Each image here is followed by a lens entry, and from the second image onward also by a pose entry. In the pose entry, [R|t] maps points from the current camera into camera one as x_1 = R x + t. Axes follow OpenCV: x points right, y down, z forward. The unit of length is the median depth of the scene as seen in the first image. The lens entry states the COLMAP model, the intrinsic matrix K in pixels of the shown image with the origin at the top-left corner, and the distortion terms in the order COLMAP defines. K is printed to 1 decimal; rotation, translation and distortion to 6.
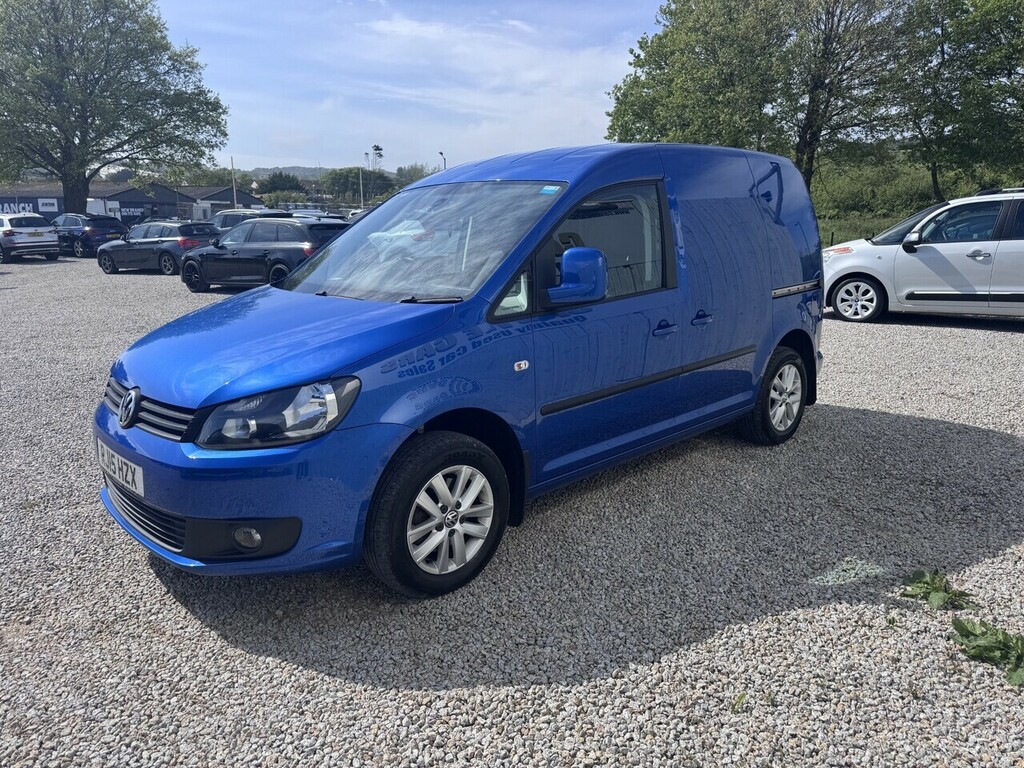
lens RADIAL K [[736.8, 0, 508.8], [0, 736.8, 385.1], [0, 0, 1]] dist [0.029123, -0.036436]
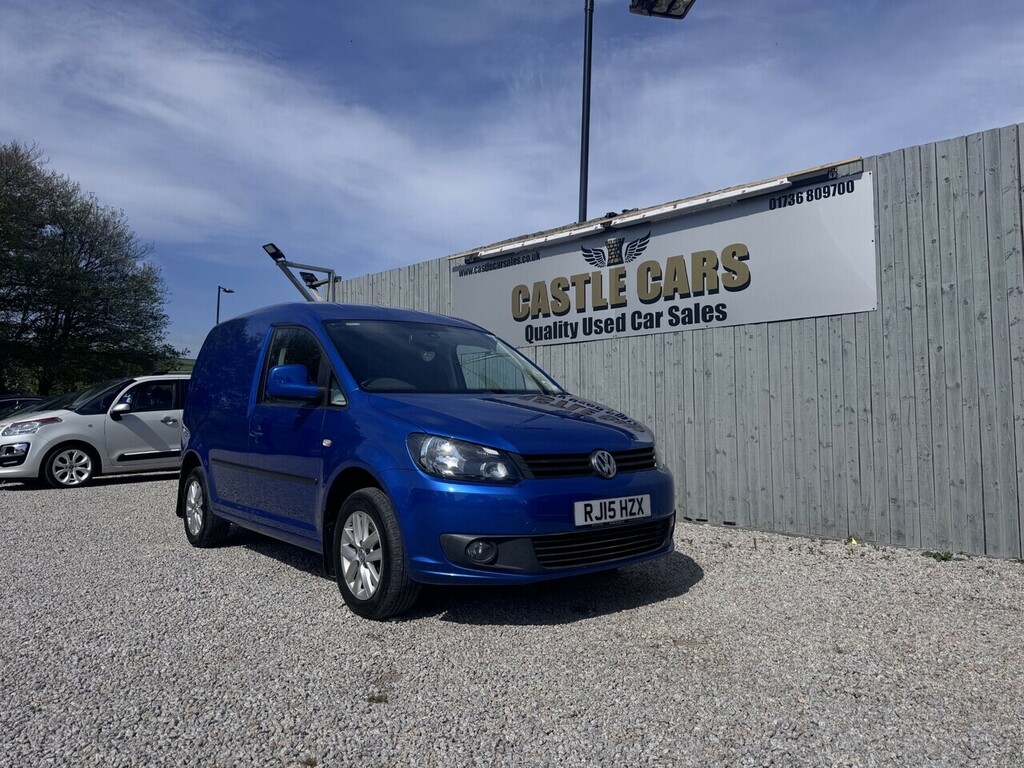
lens RADIAL K [[736.8, 0, 508.4], [0, 736.8, 361.0], [0, 0, 1]] dist [0.029123, -0.036436]
pose [[0.091611, 0.076222, 0.992873, -0.575608], [0.230450, 0.968376, -0.095604, -0.019047], [-0.968762, 0.237566, 0.071148, 0.322023]]
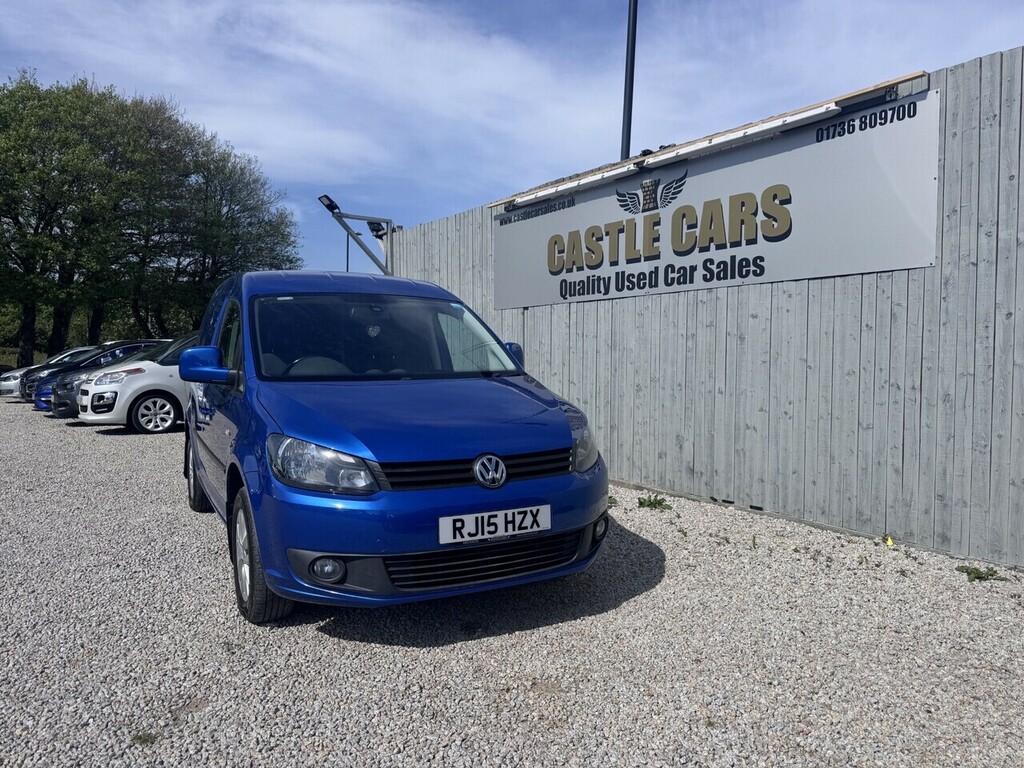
lens RADIAL K [[736.8, 0, 503.0], [0, 736.8, 375.6], [0, 0, 1]] dist [0.029123, -0.036436]
pose [[0.283957, -0.028606, 0.958410, -0.497869], [0.215490, 0.975889, -0.034718, -0.021673], [-0.934308, 0.216386, 0.283275, 0.197096]]
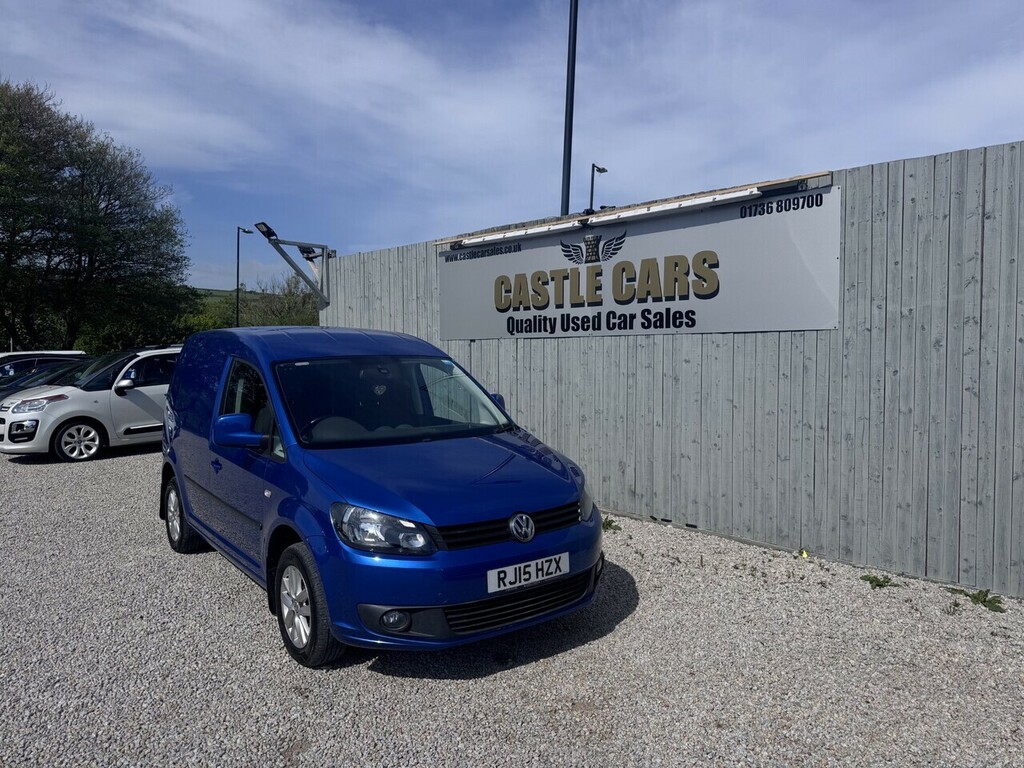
lens RADIAL K [[736.8, 0, 512.9], [0, 736.8, 368.4], [0, 0, 1]] dist [0.029123, -0.036436]
pose [[0.123949, -0.027338, 0.991912, -0.583270], [0.226561, 0.973996, -0.001467, -0.081082], [-0.966078, 0.224911, 0.126920, 0.243541]]
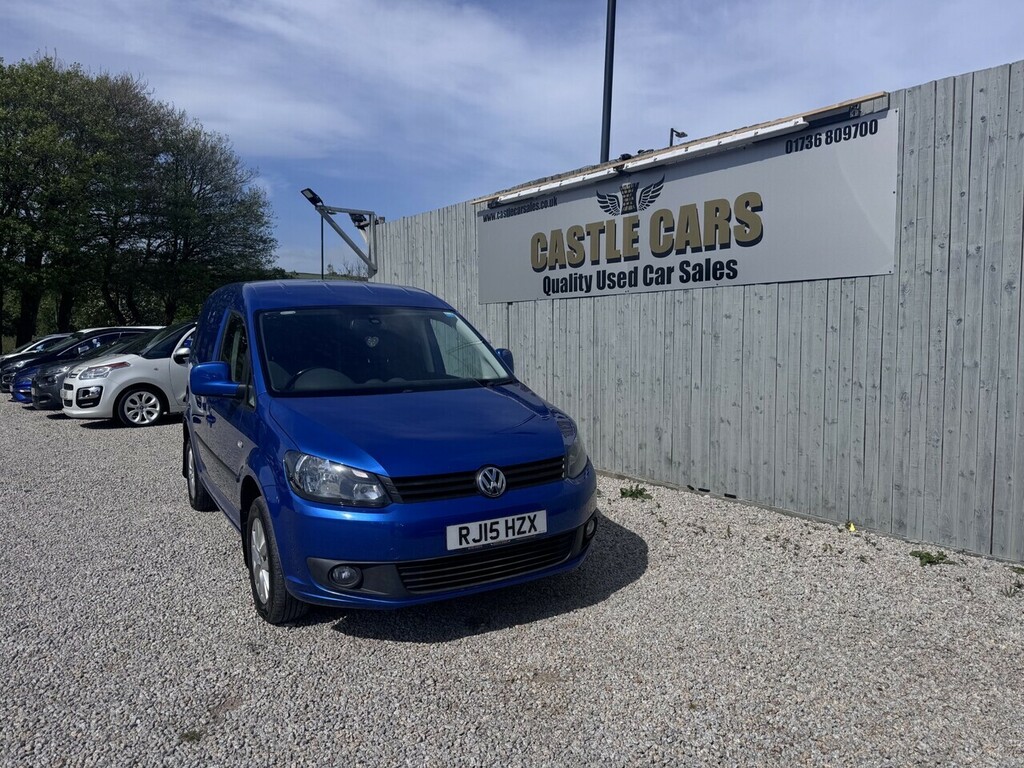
lens RADIAL K [[736.8, 0, 511.1], [0, 736.8, 374.3], [0, 0, 1]] dist [0.029123, -0.036436]
pose [[0.242584, -0.061547, 0.968176, -0.530810], [0.228295, 0.973581, 0.004689, -0.044966], [-0.942886, 0.219892, 0.250226, 0.193877]]
